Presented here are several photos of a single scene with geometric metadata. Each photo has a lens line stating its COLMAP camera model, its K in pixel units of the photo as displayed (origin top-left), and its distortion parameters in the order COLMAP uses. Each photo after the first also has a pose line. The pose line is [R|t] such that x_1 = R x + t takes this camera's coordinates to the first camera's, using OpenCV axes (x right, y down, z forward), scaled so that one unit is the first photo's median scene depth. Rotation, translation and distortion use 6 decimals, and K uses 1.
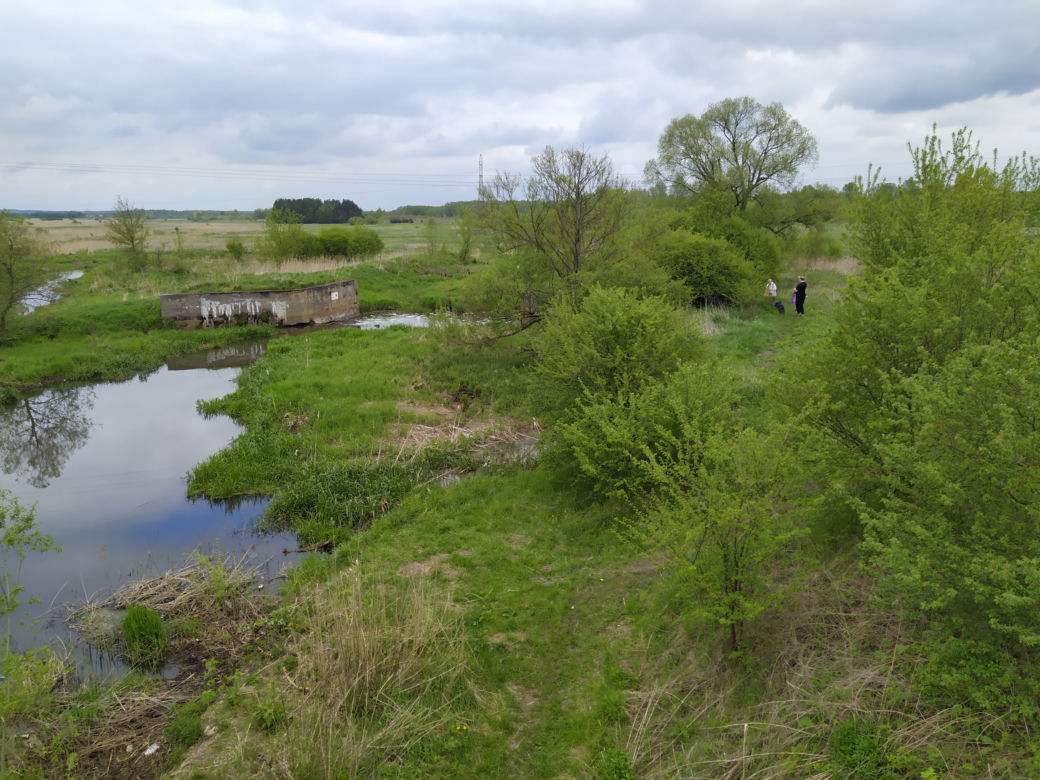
lens RADIAL K [[771.9, 0, 515.6], [0, 771.9, 400.9], [0, 0, 1]] dist [0.097065, -0.127040]
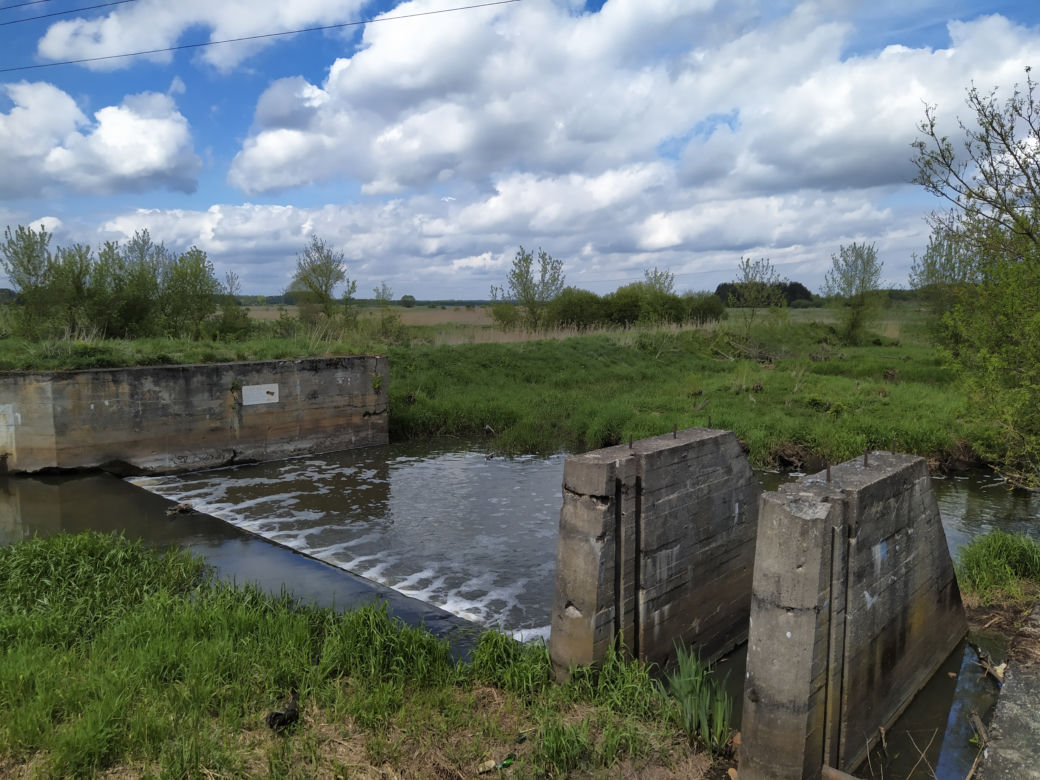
lens RADIAL K [[771.9, 0, 499.2], [0, 771.9, 399.0], [0, 0, 1]] dist [0.097065, -0.127040]
pose [[0.836882, 0.071948, -0.542635, 0.106712], [-0.131031, 0.988834, -0.070975, -0.190494], [0.531469, 0.130500, 0.836965, 1.174005]]
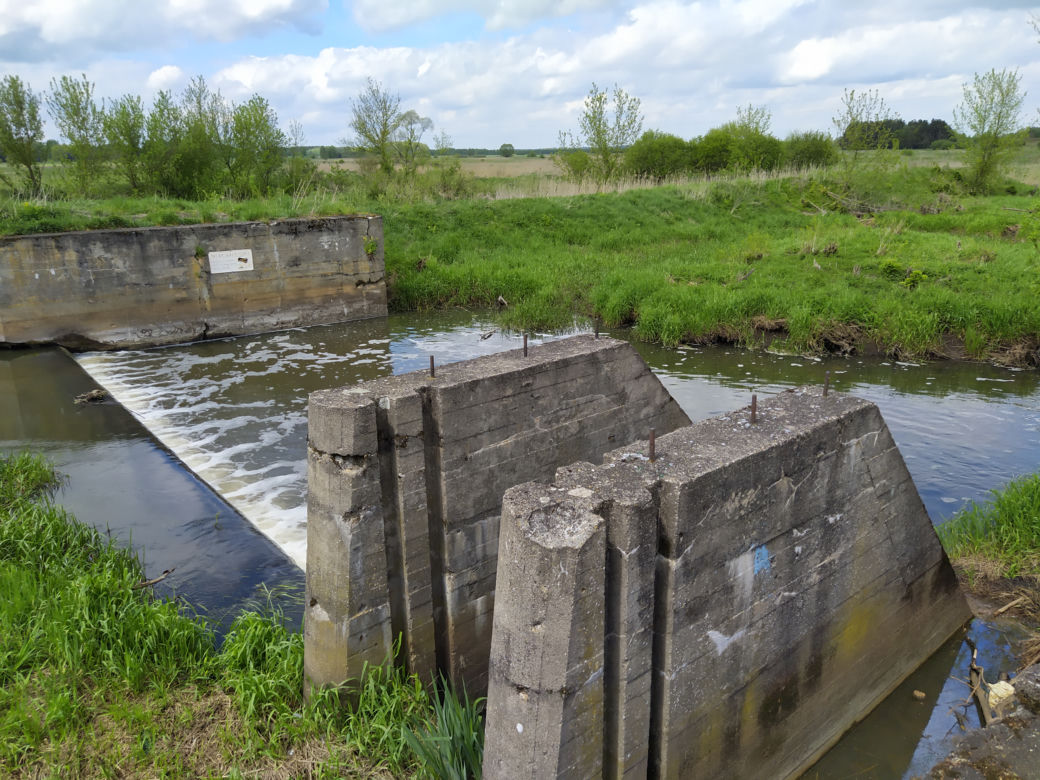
lens RADIAL K [[771.9, 0, 496.9], [0, 771.9, 399.3], [0, 0, 1]] dist [0.097065, -0.127040]
pose [[0.758540, 0.190329, -0.623211, 0.123113], [-0.139901, 0.981658, 0.129519, -0.214186], [0.636432, -0.011058, 0.771254, 1.274272]]
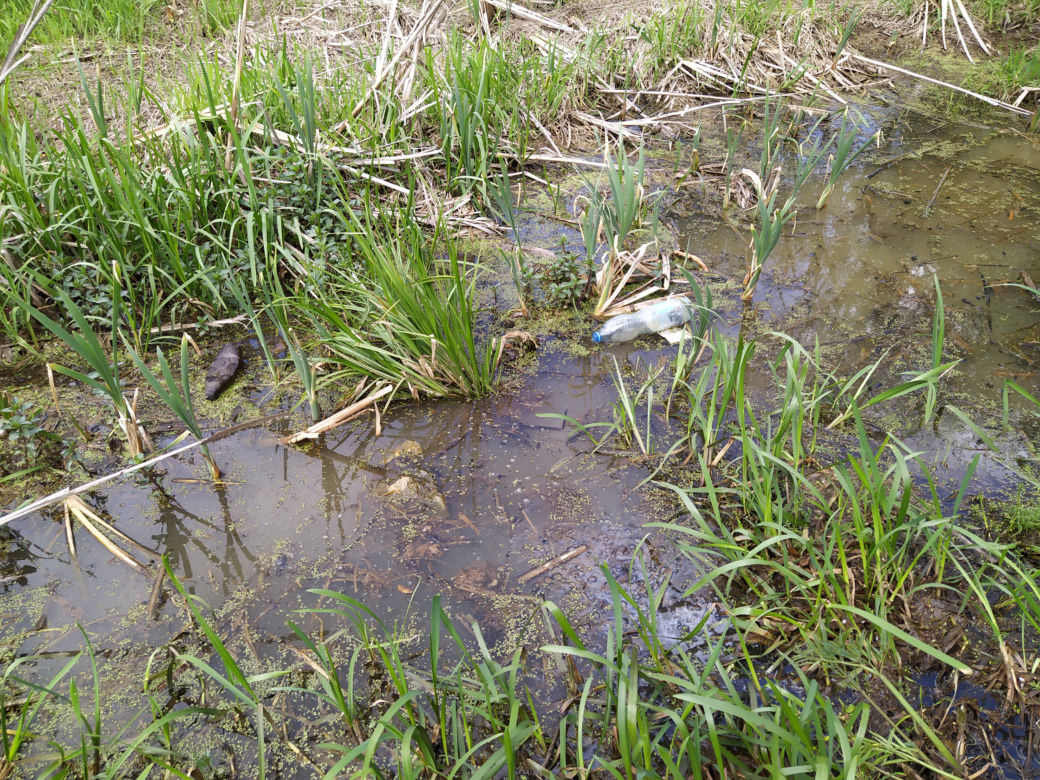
lens RADIAL K [[787.1, 0, 504.2], [0, 787.1, 390.1], [0, 0, 1]] dist [0.074298, -0.092326]
pose [[0.968808, 0.141108, -0.203715, -0.018246], [-0.041616, 0.903018, 0.427583, 0.025709], [0.244294, -0.405768, 0.880723, 0.560347]]
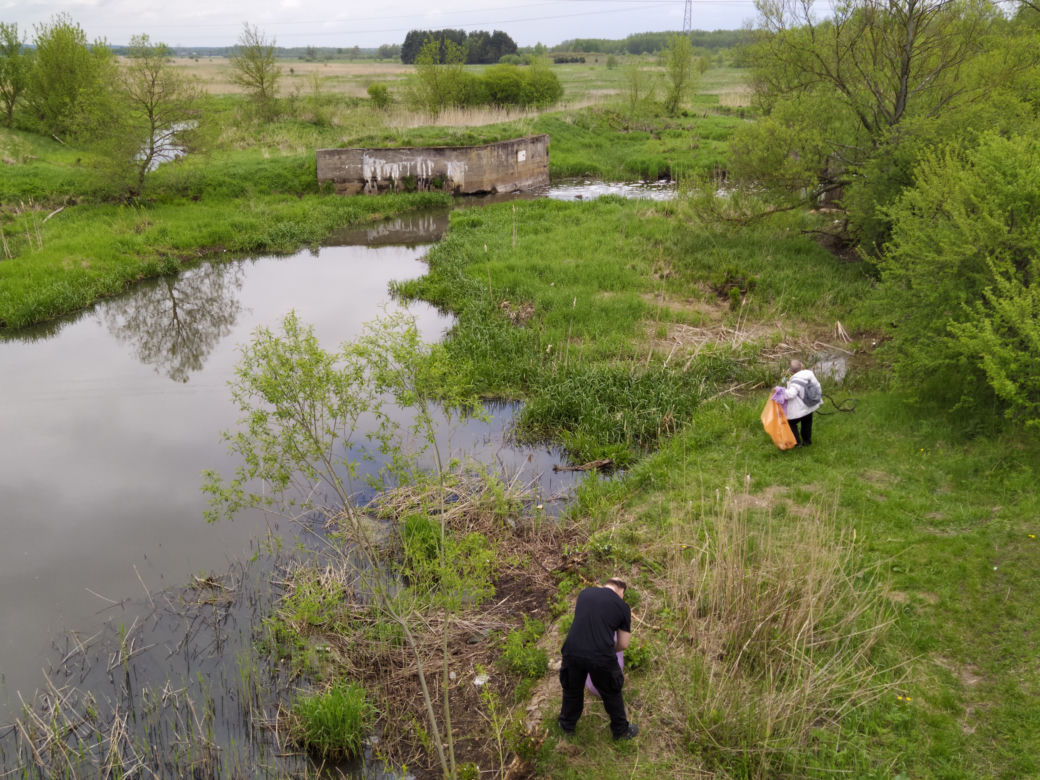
lens RADIAL K [[1018.4, 0, 510.8], [0, 1018.4, 409.8], [0, 0, 1]] dist [0.059902, 0.000000]
pose [[0.981524, 0.064578, -0.180111, -0.073458], [-0.046206, 0.993461, 0.104403, 0.012691], [0.185675, -0.094152, 0.978090, -0.009163]]
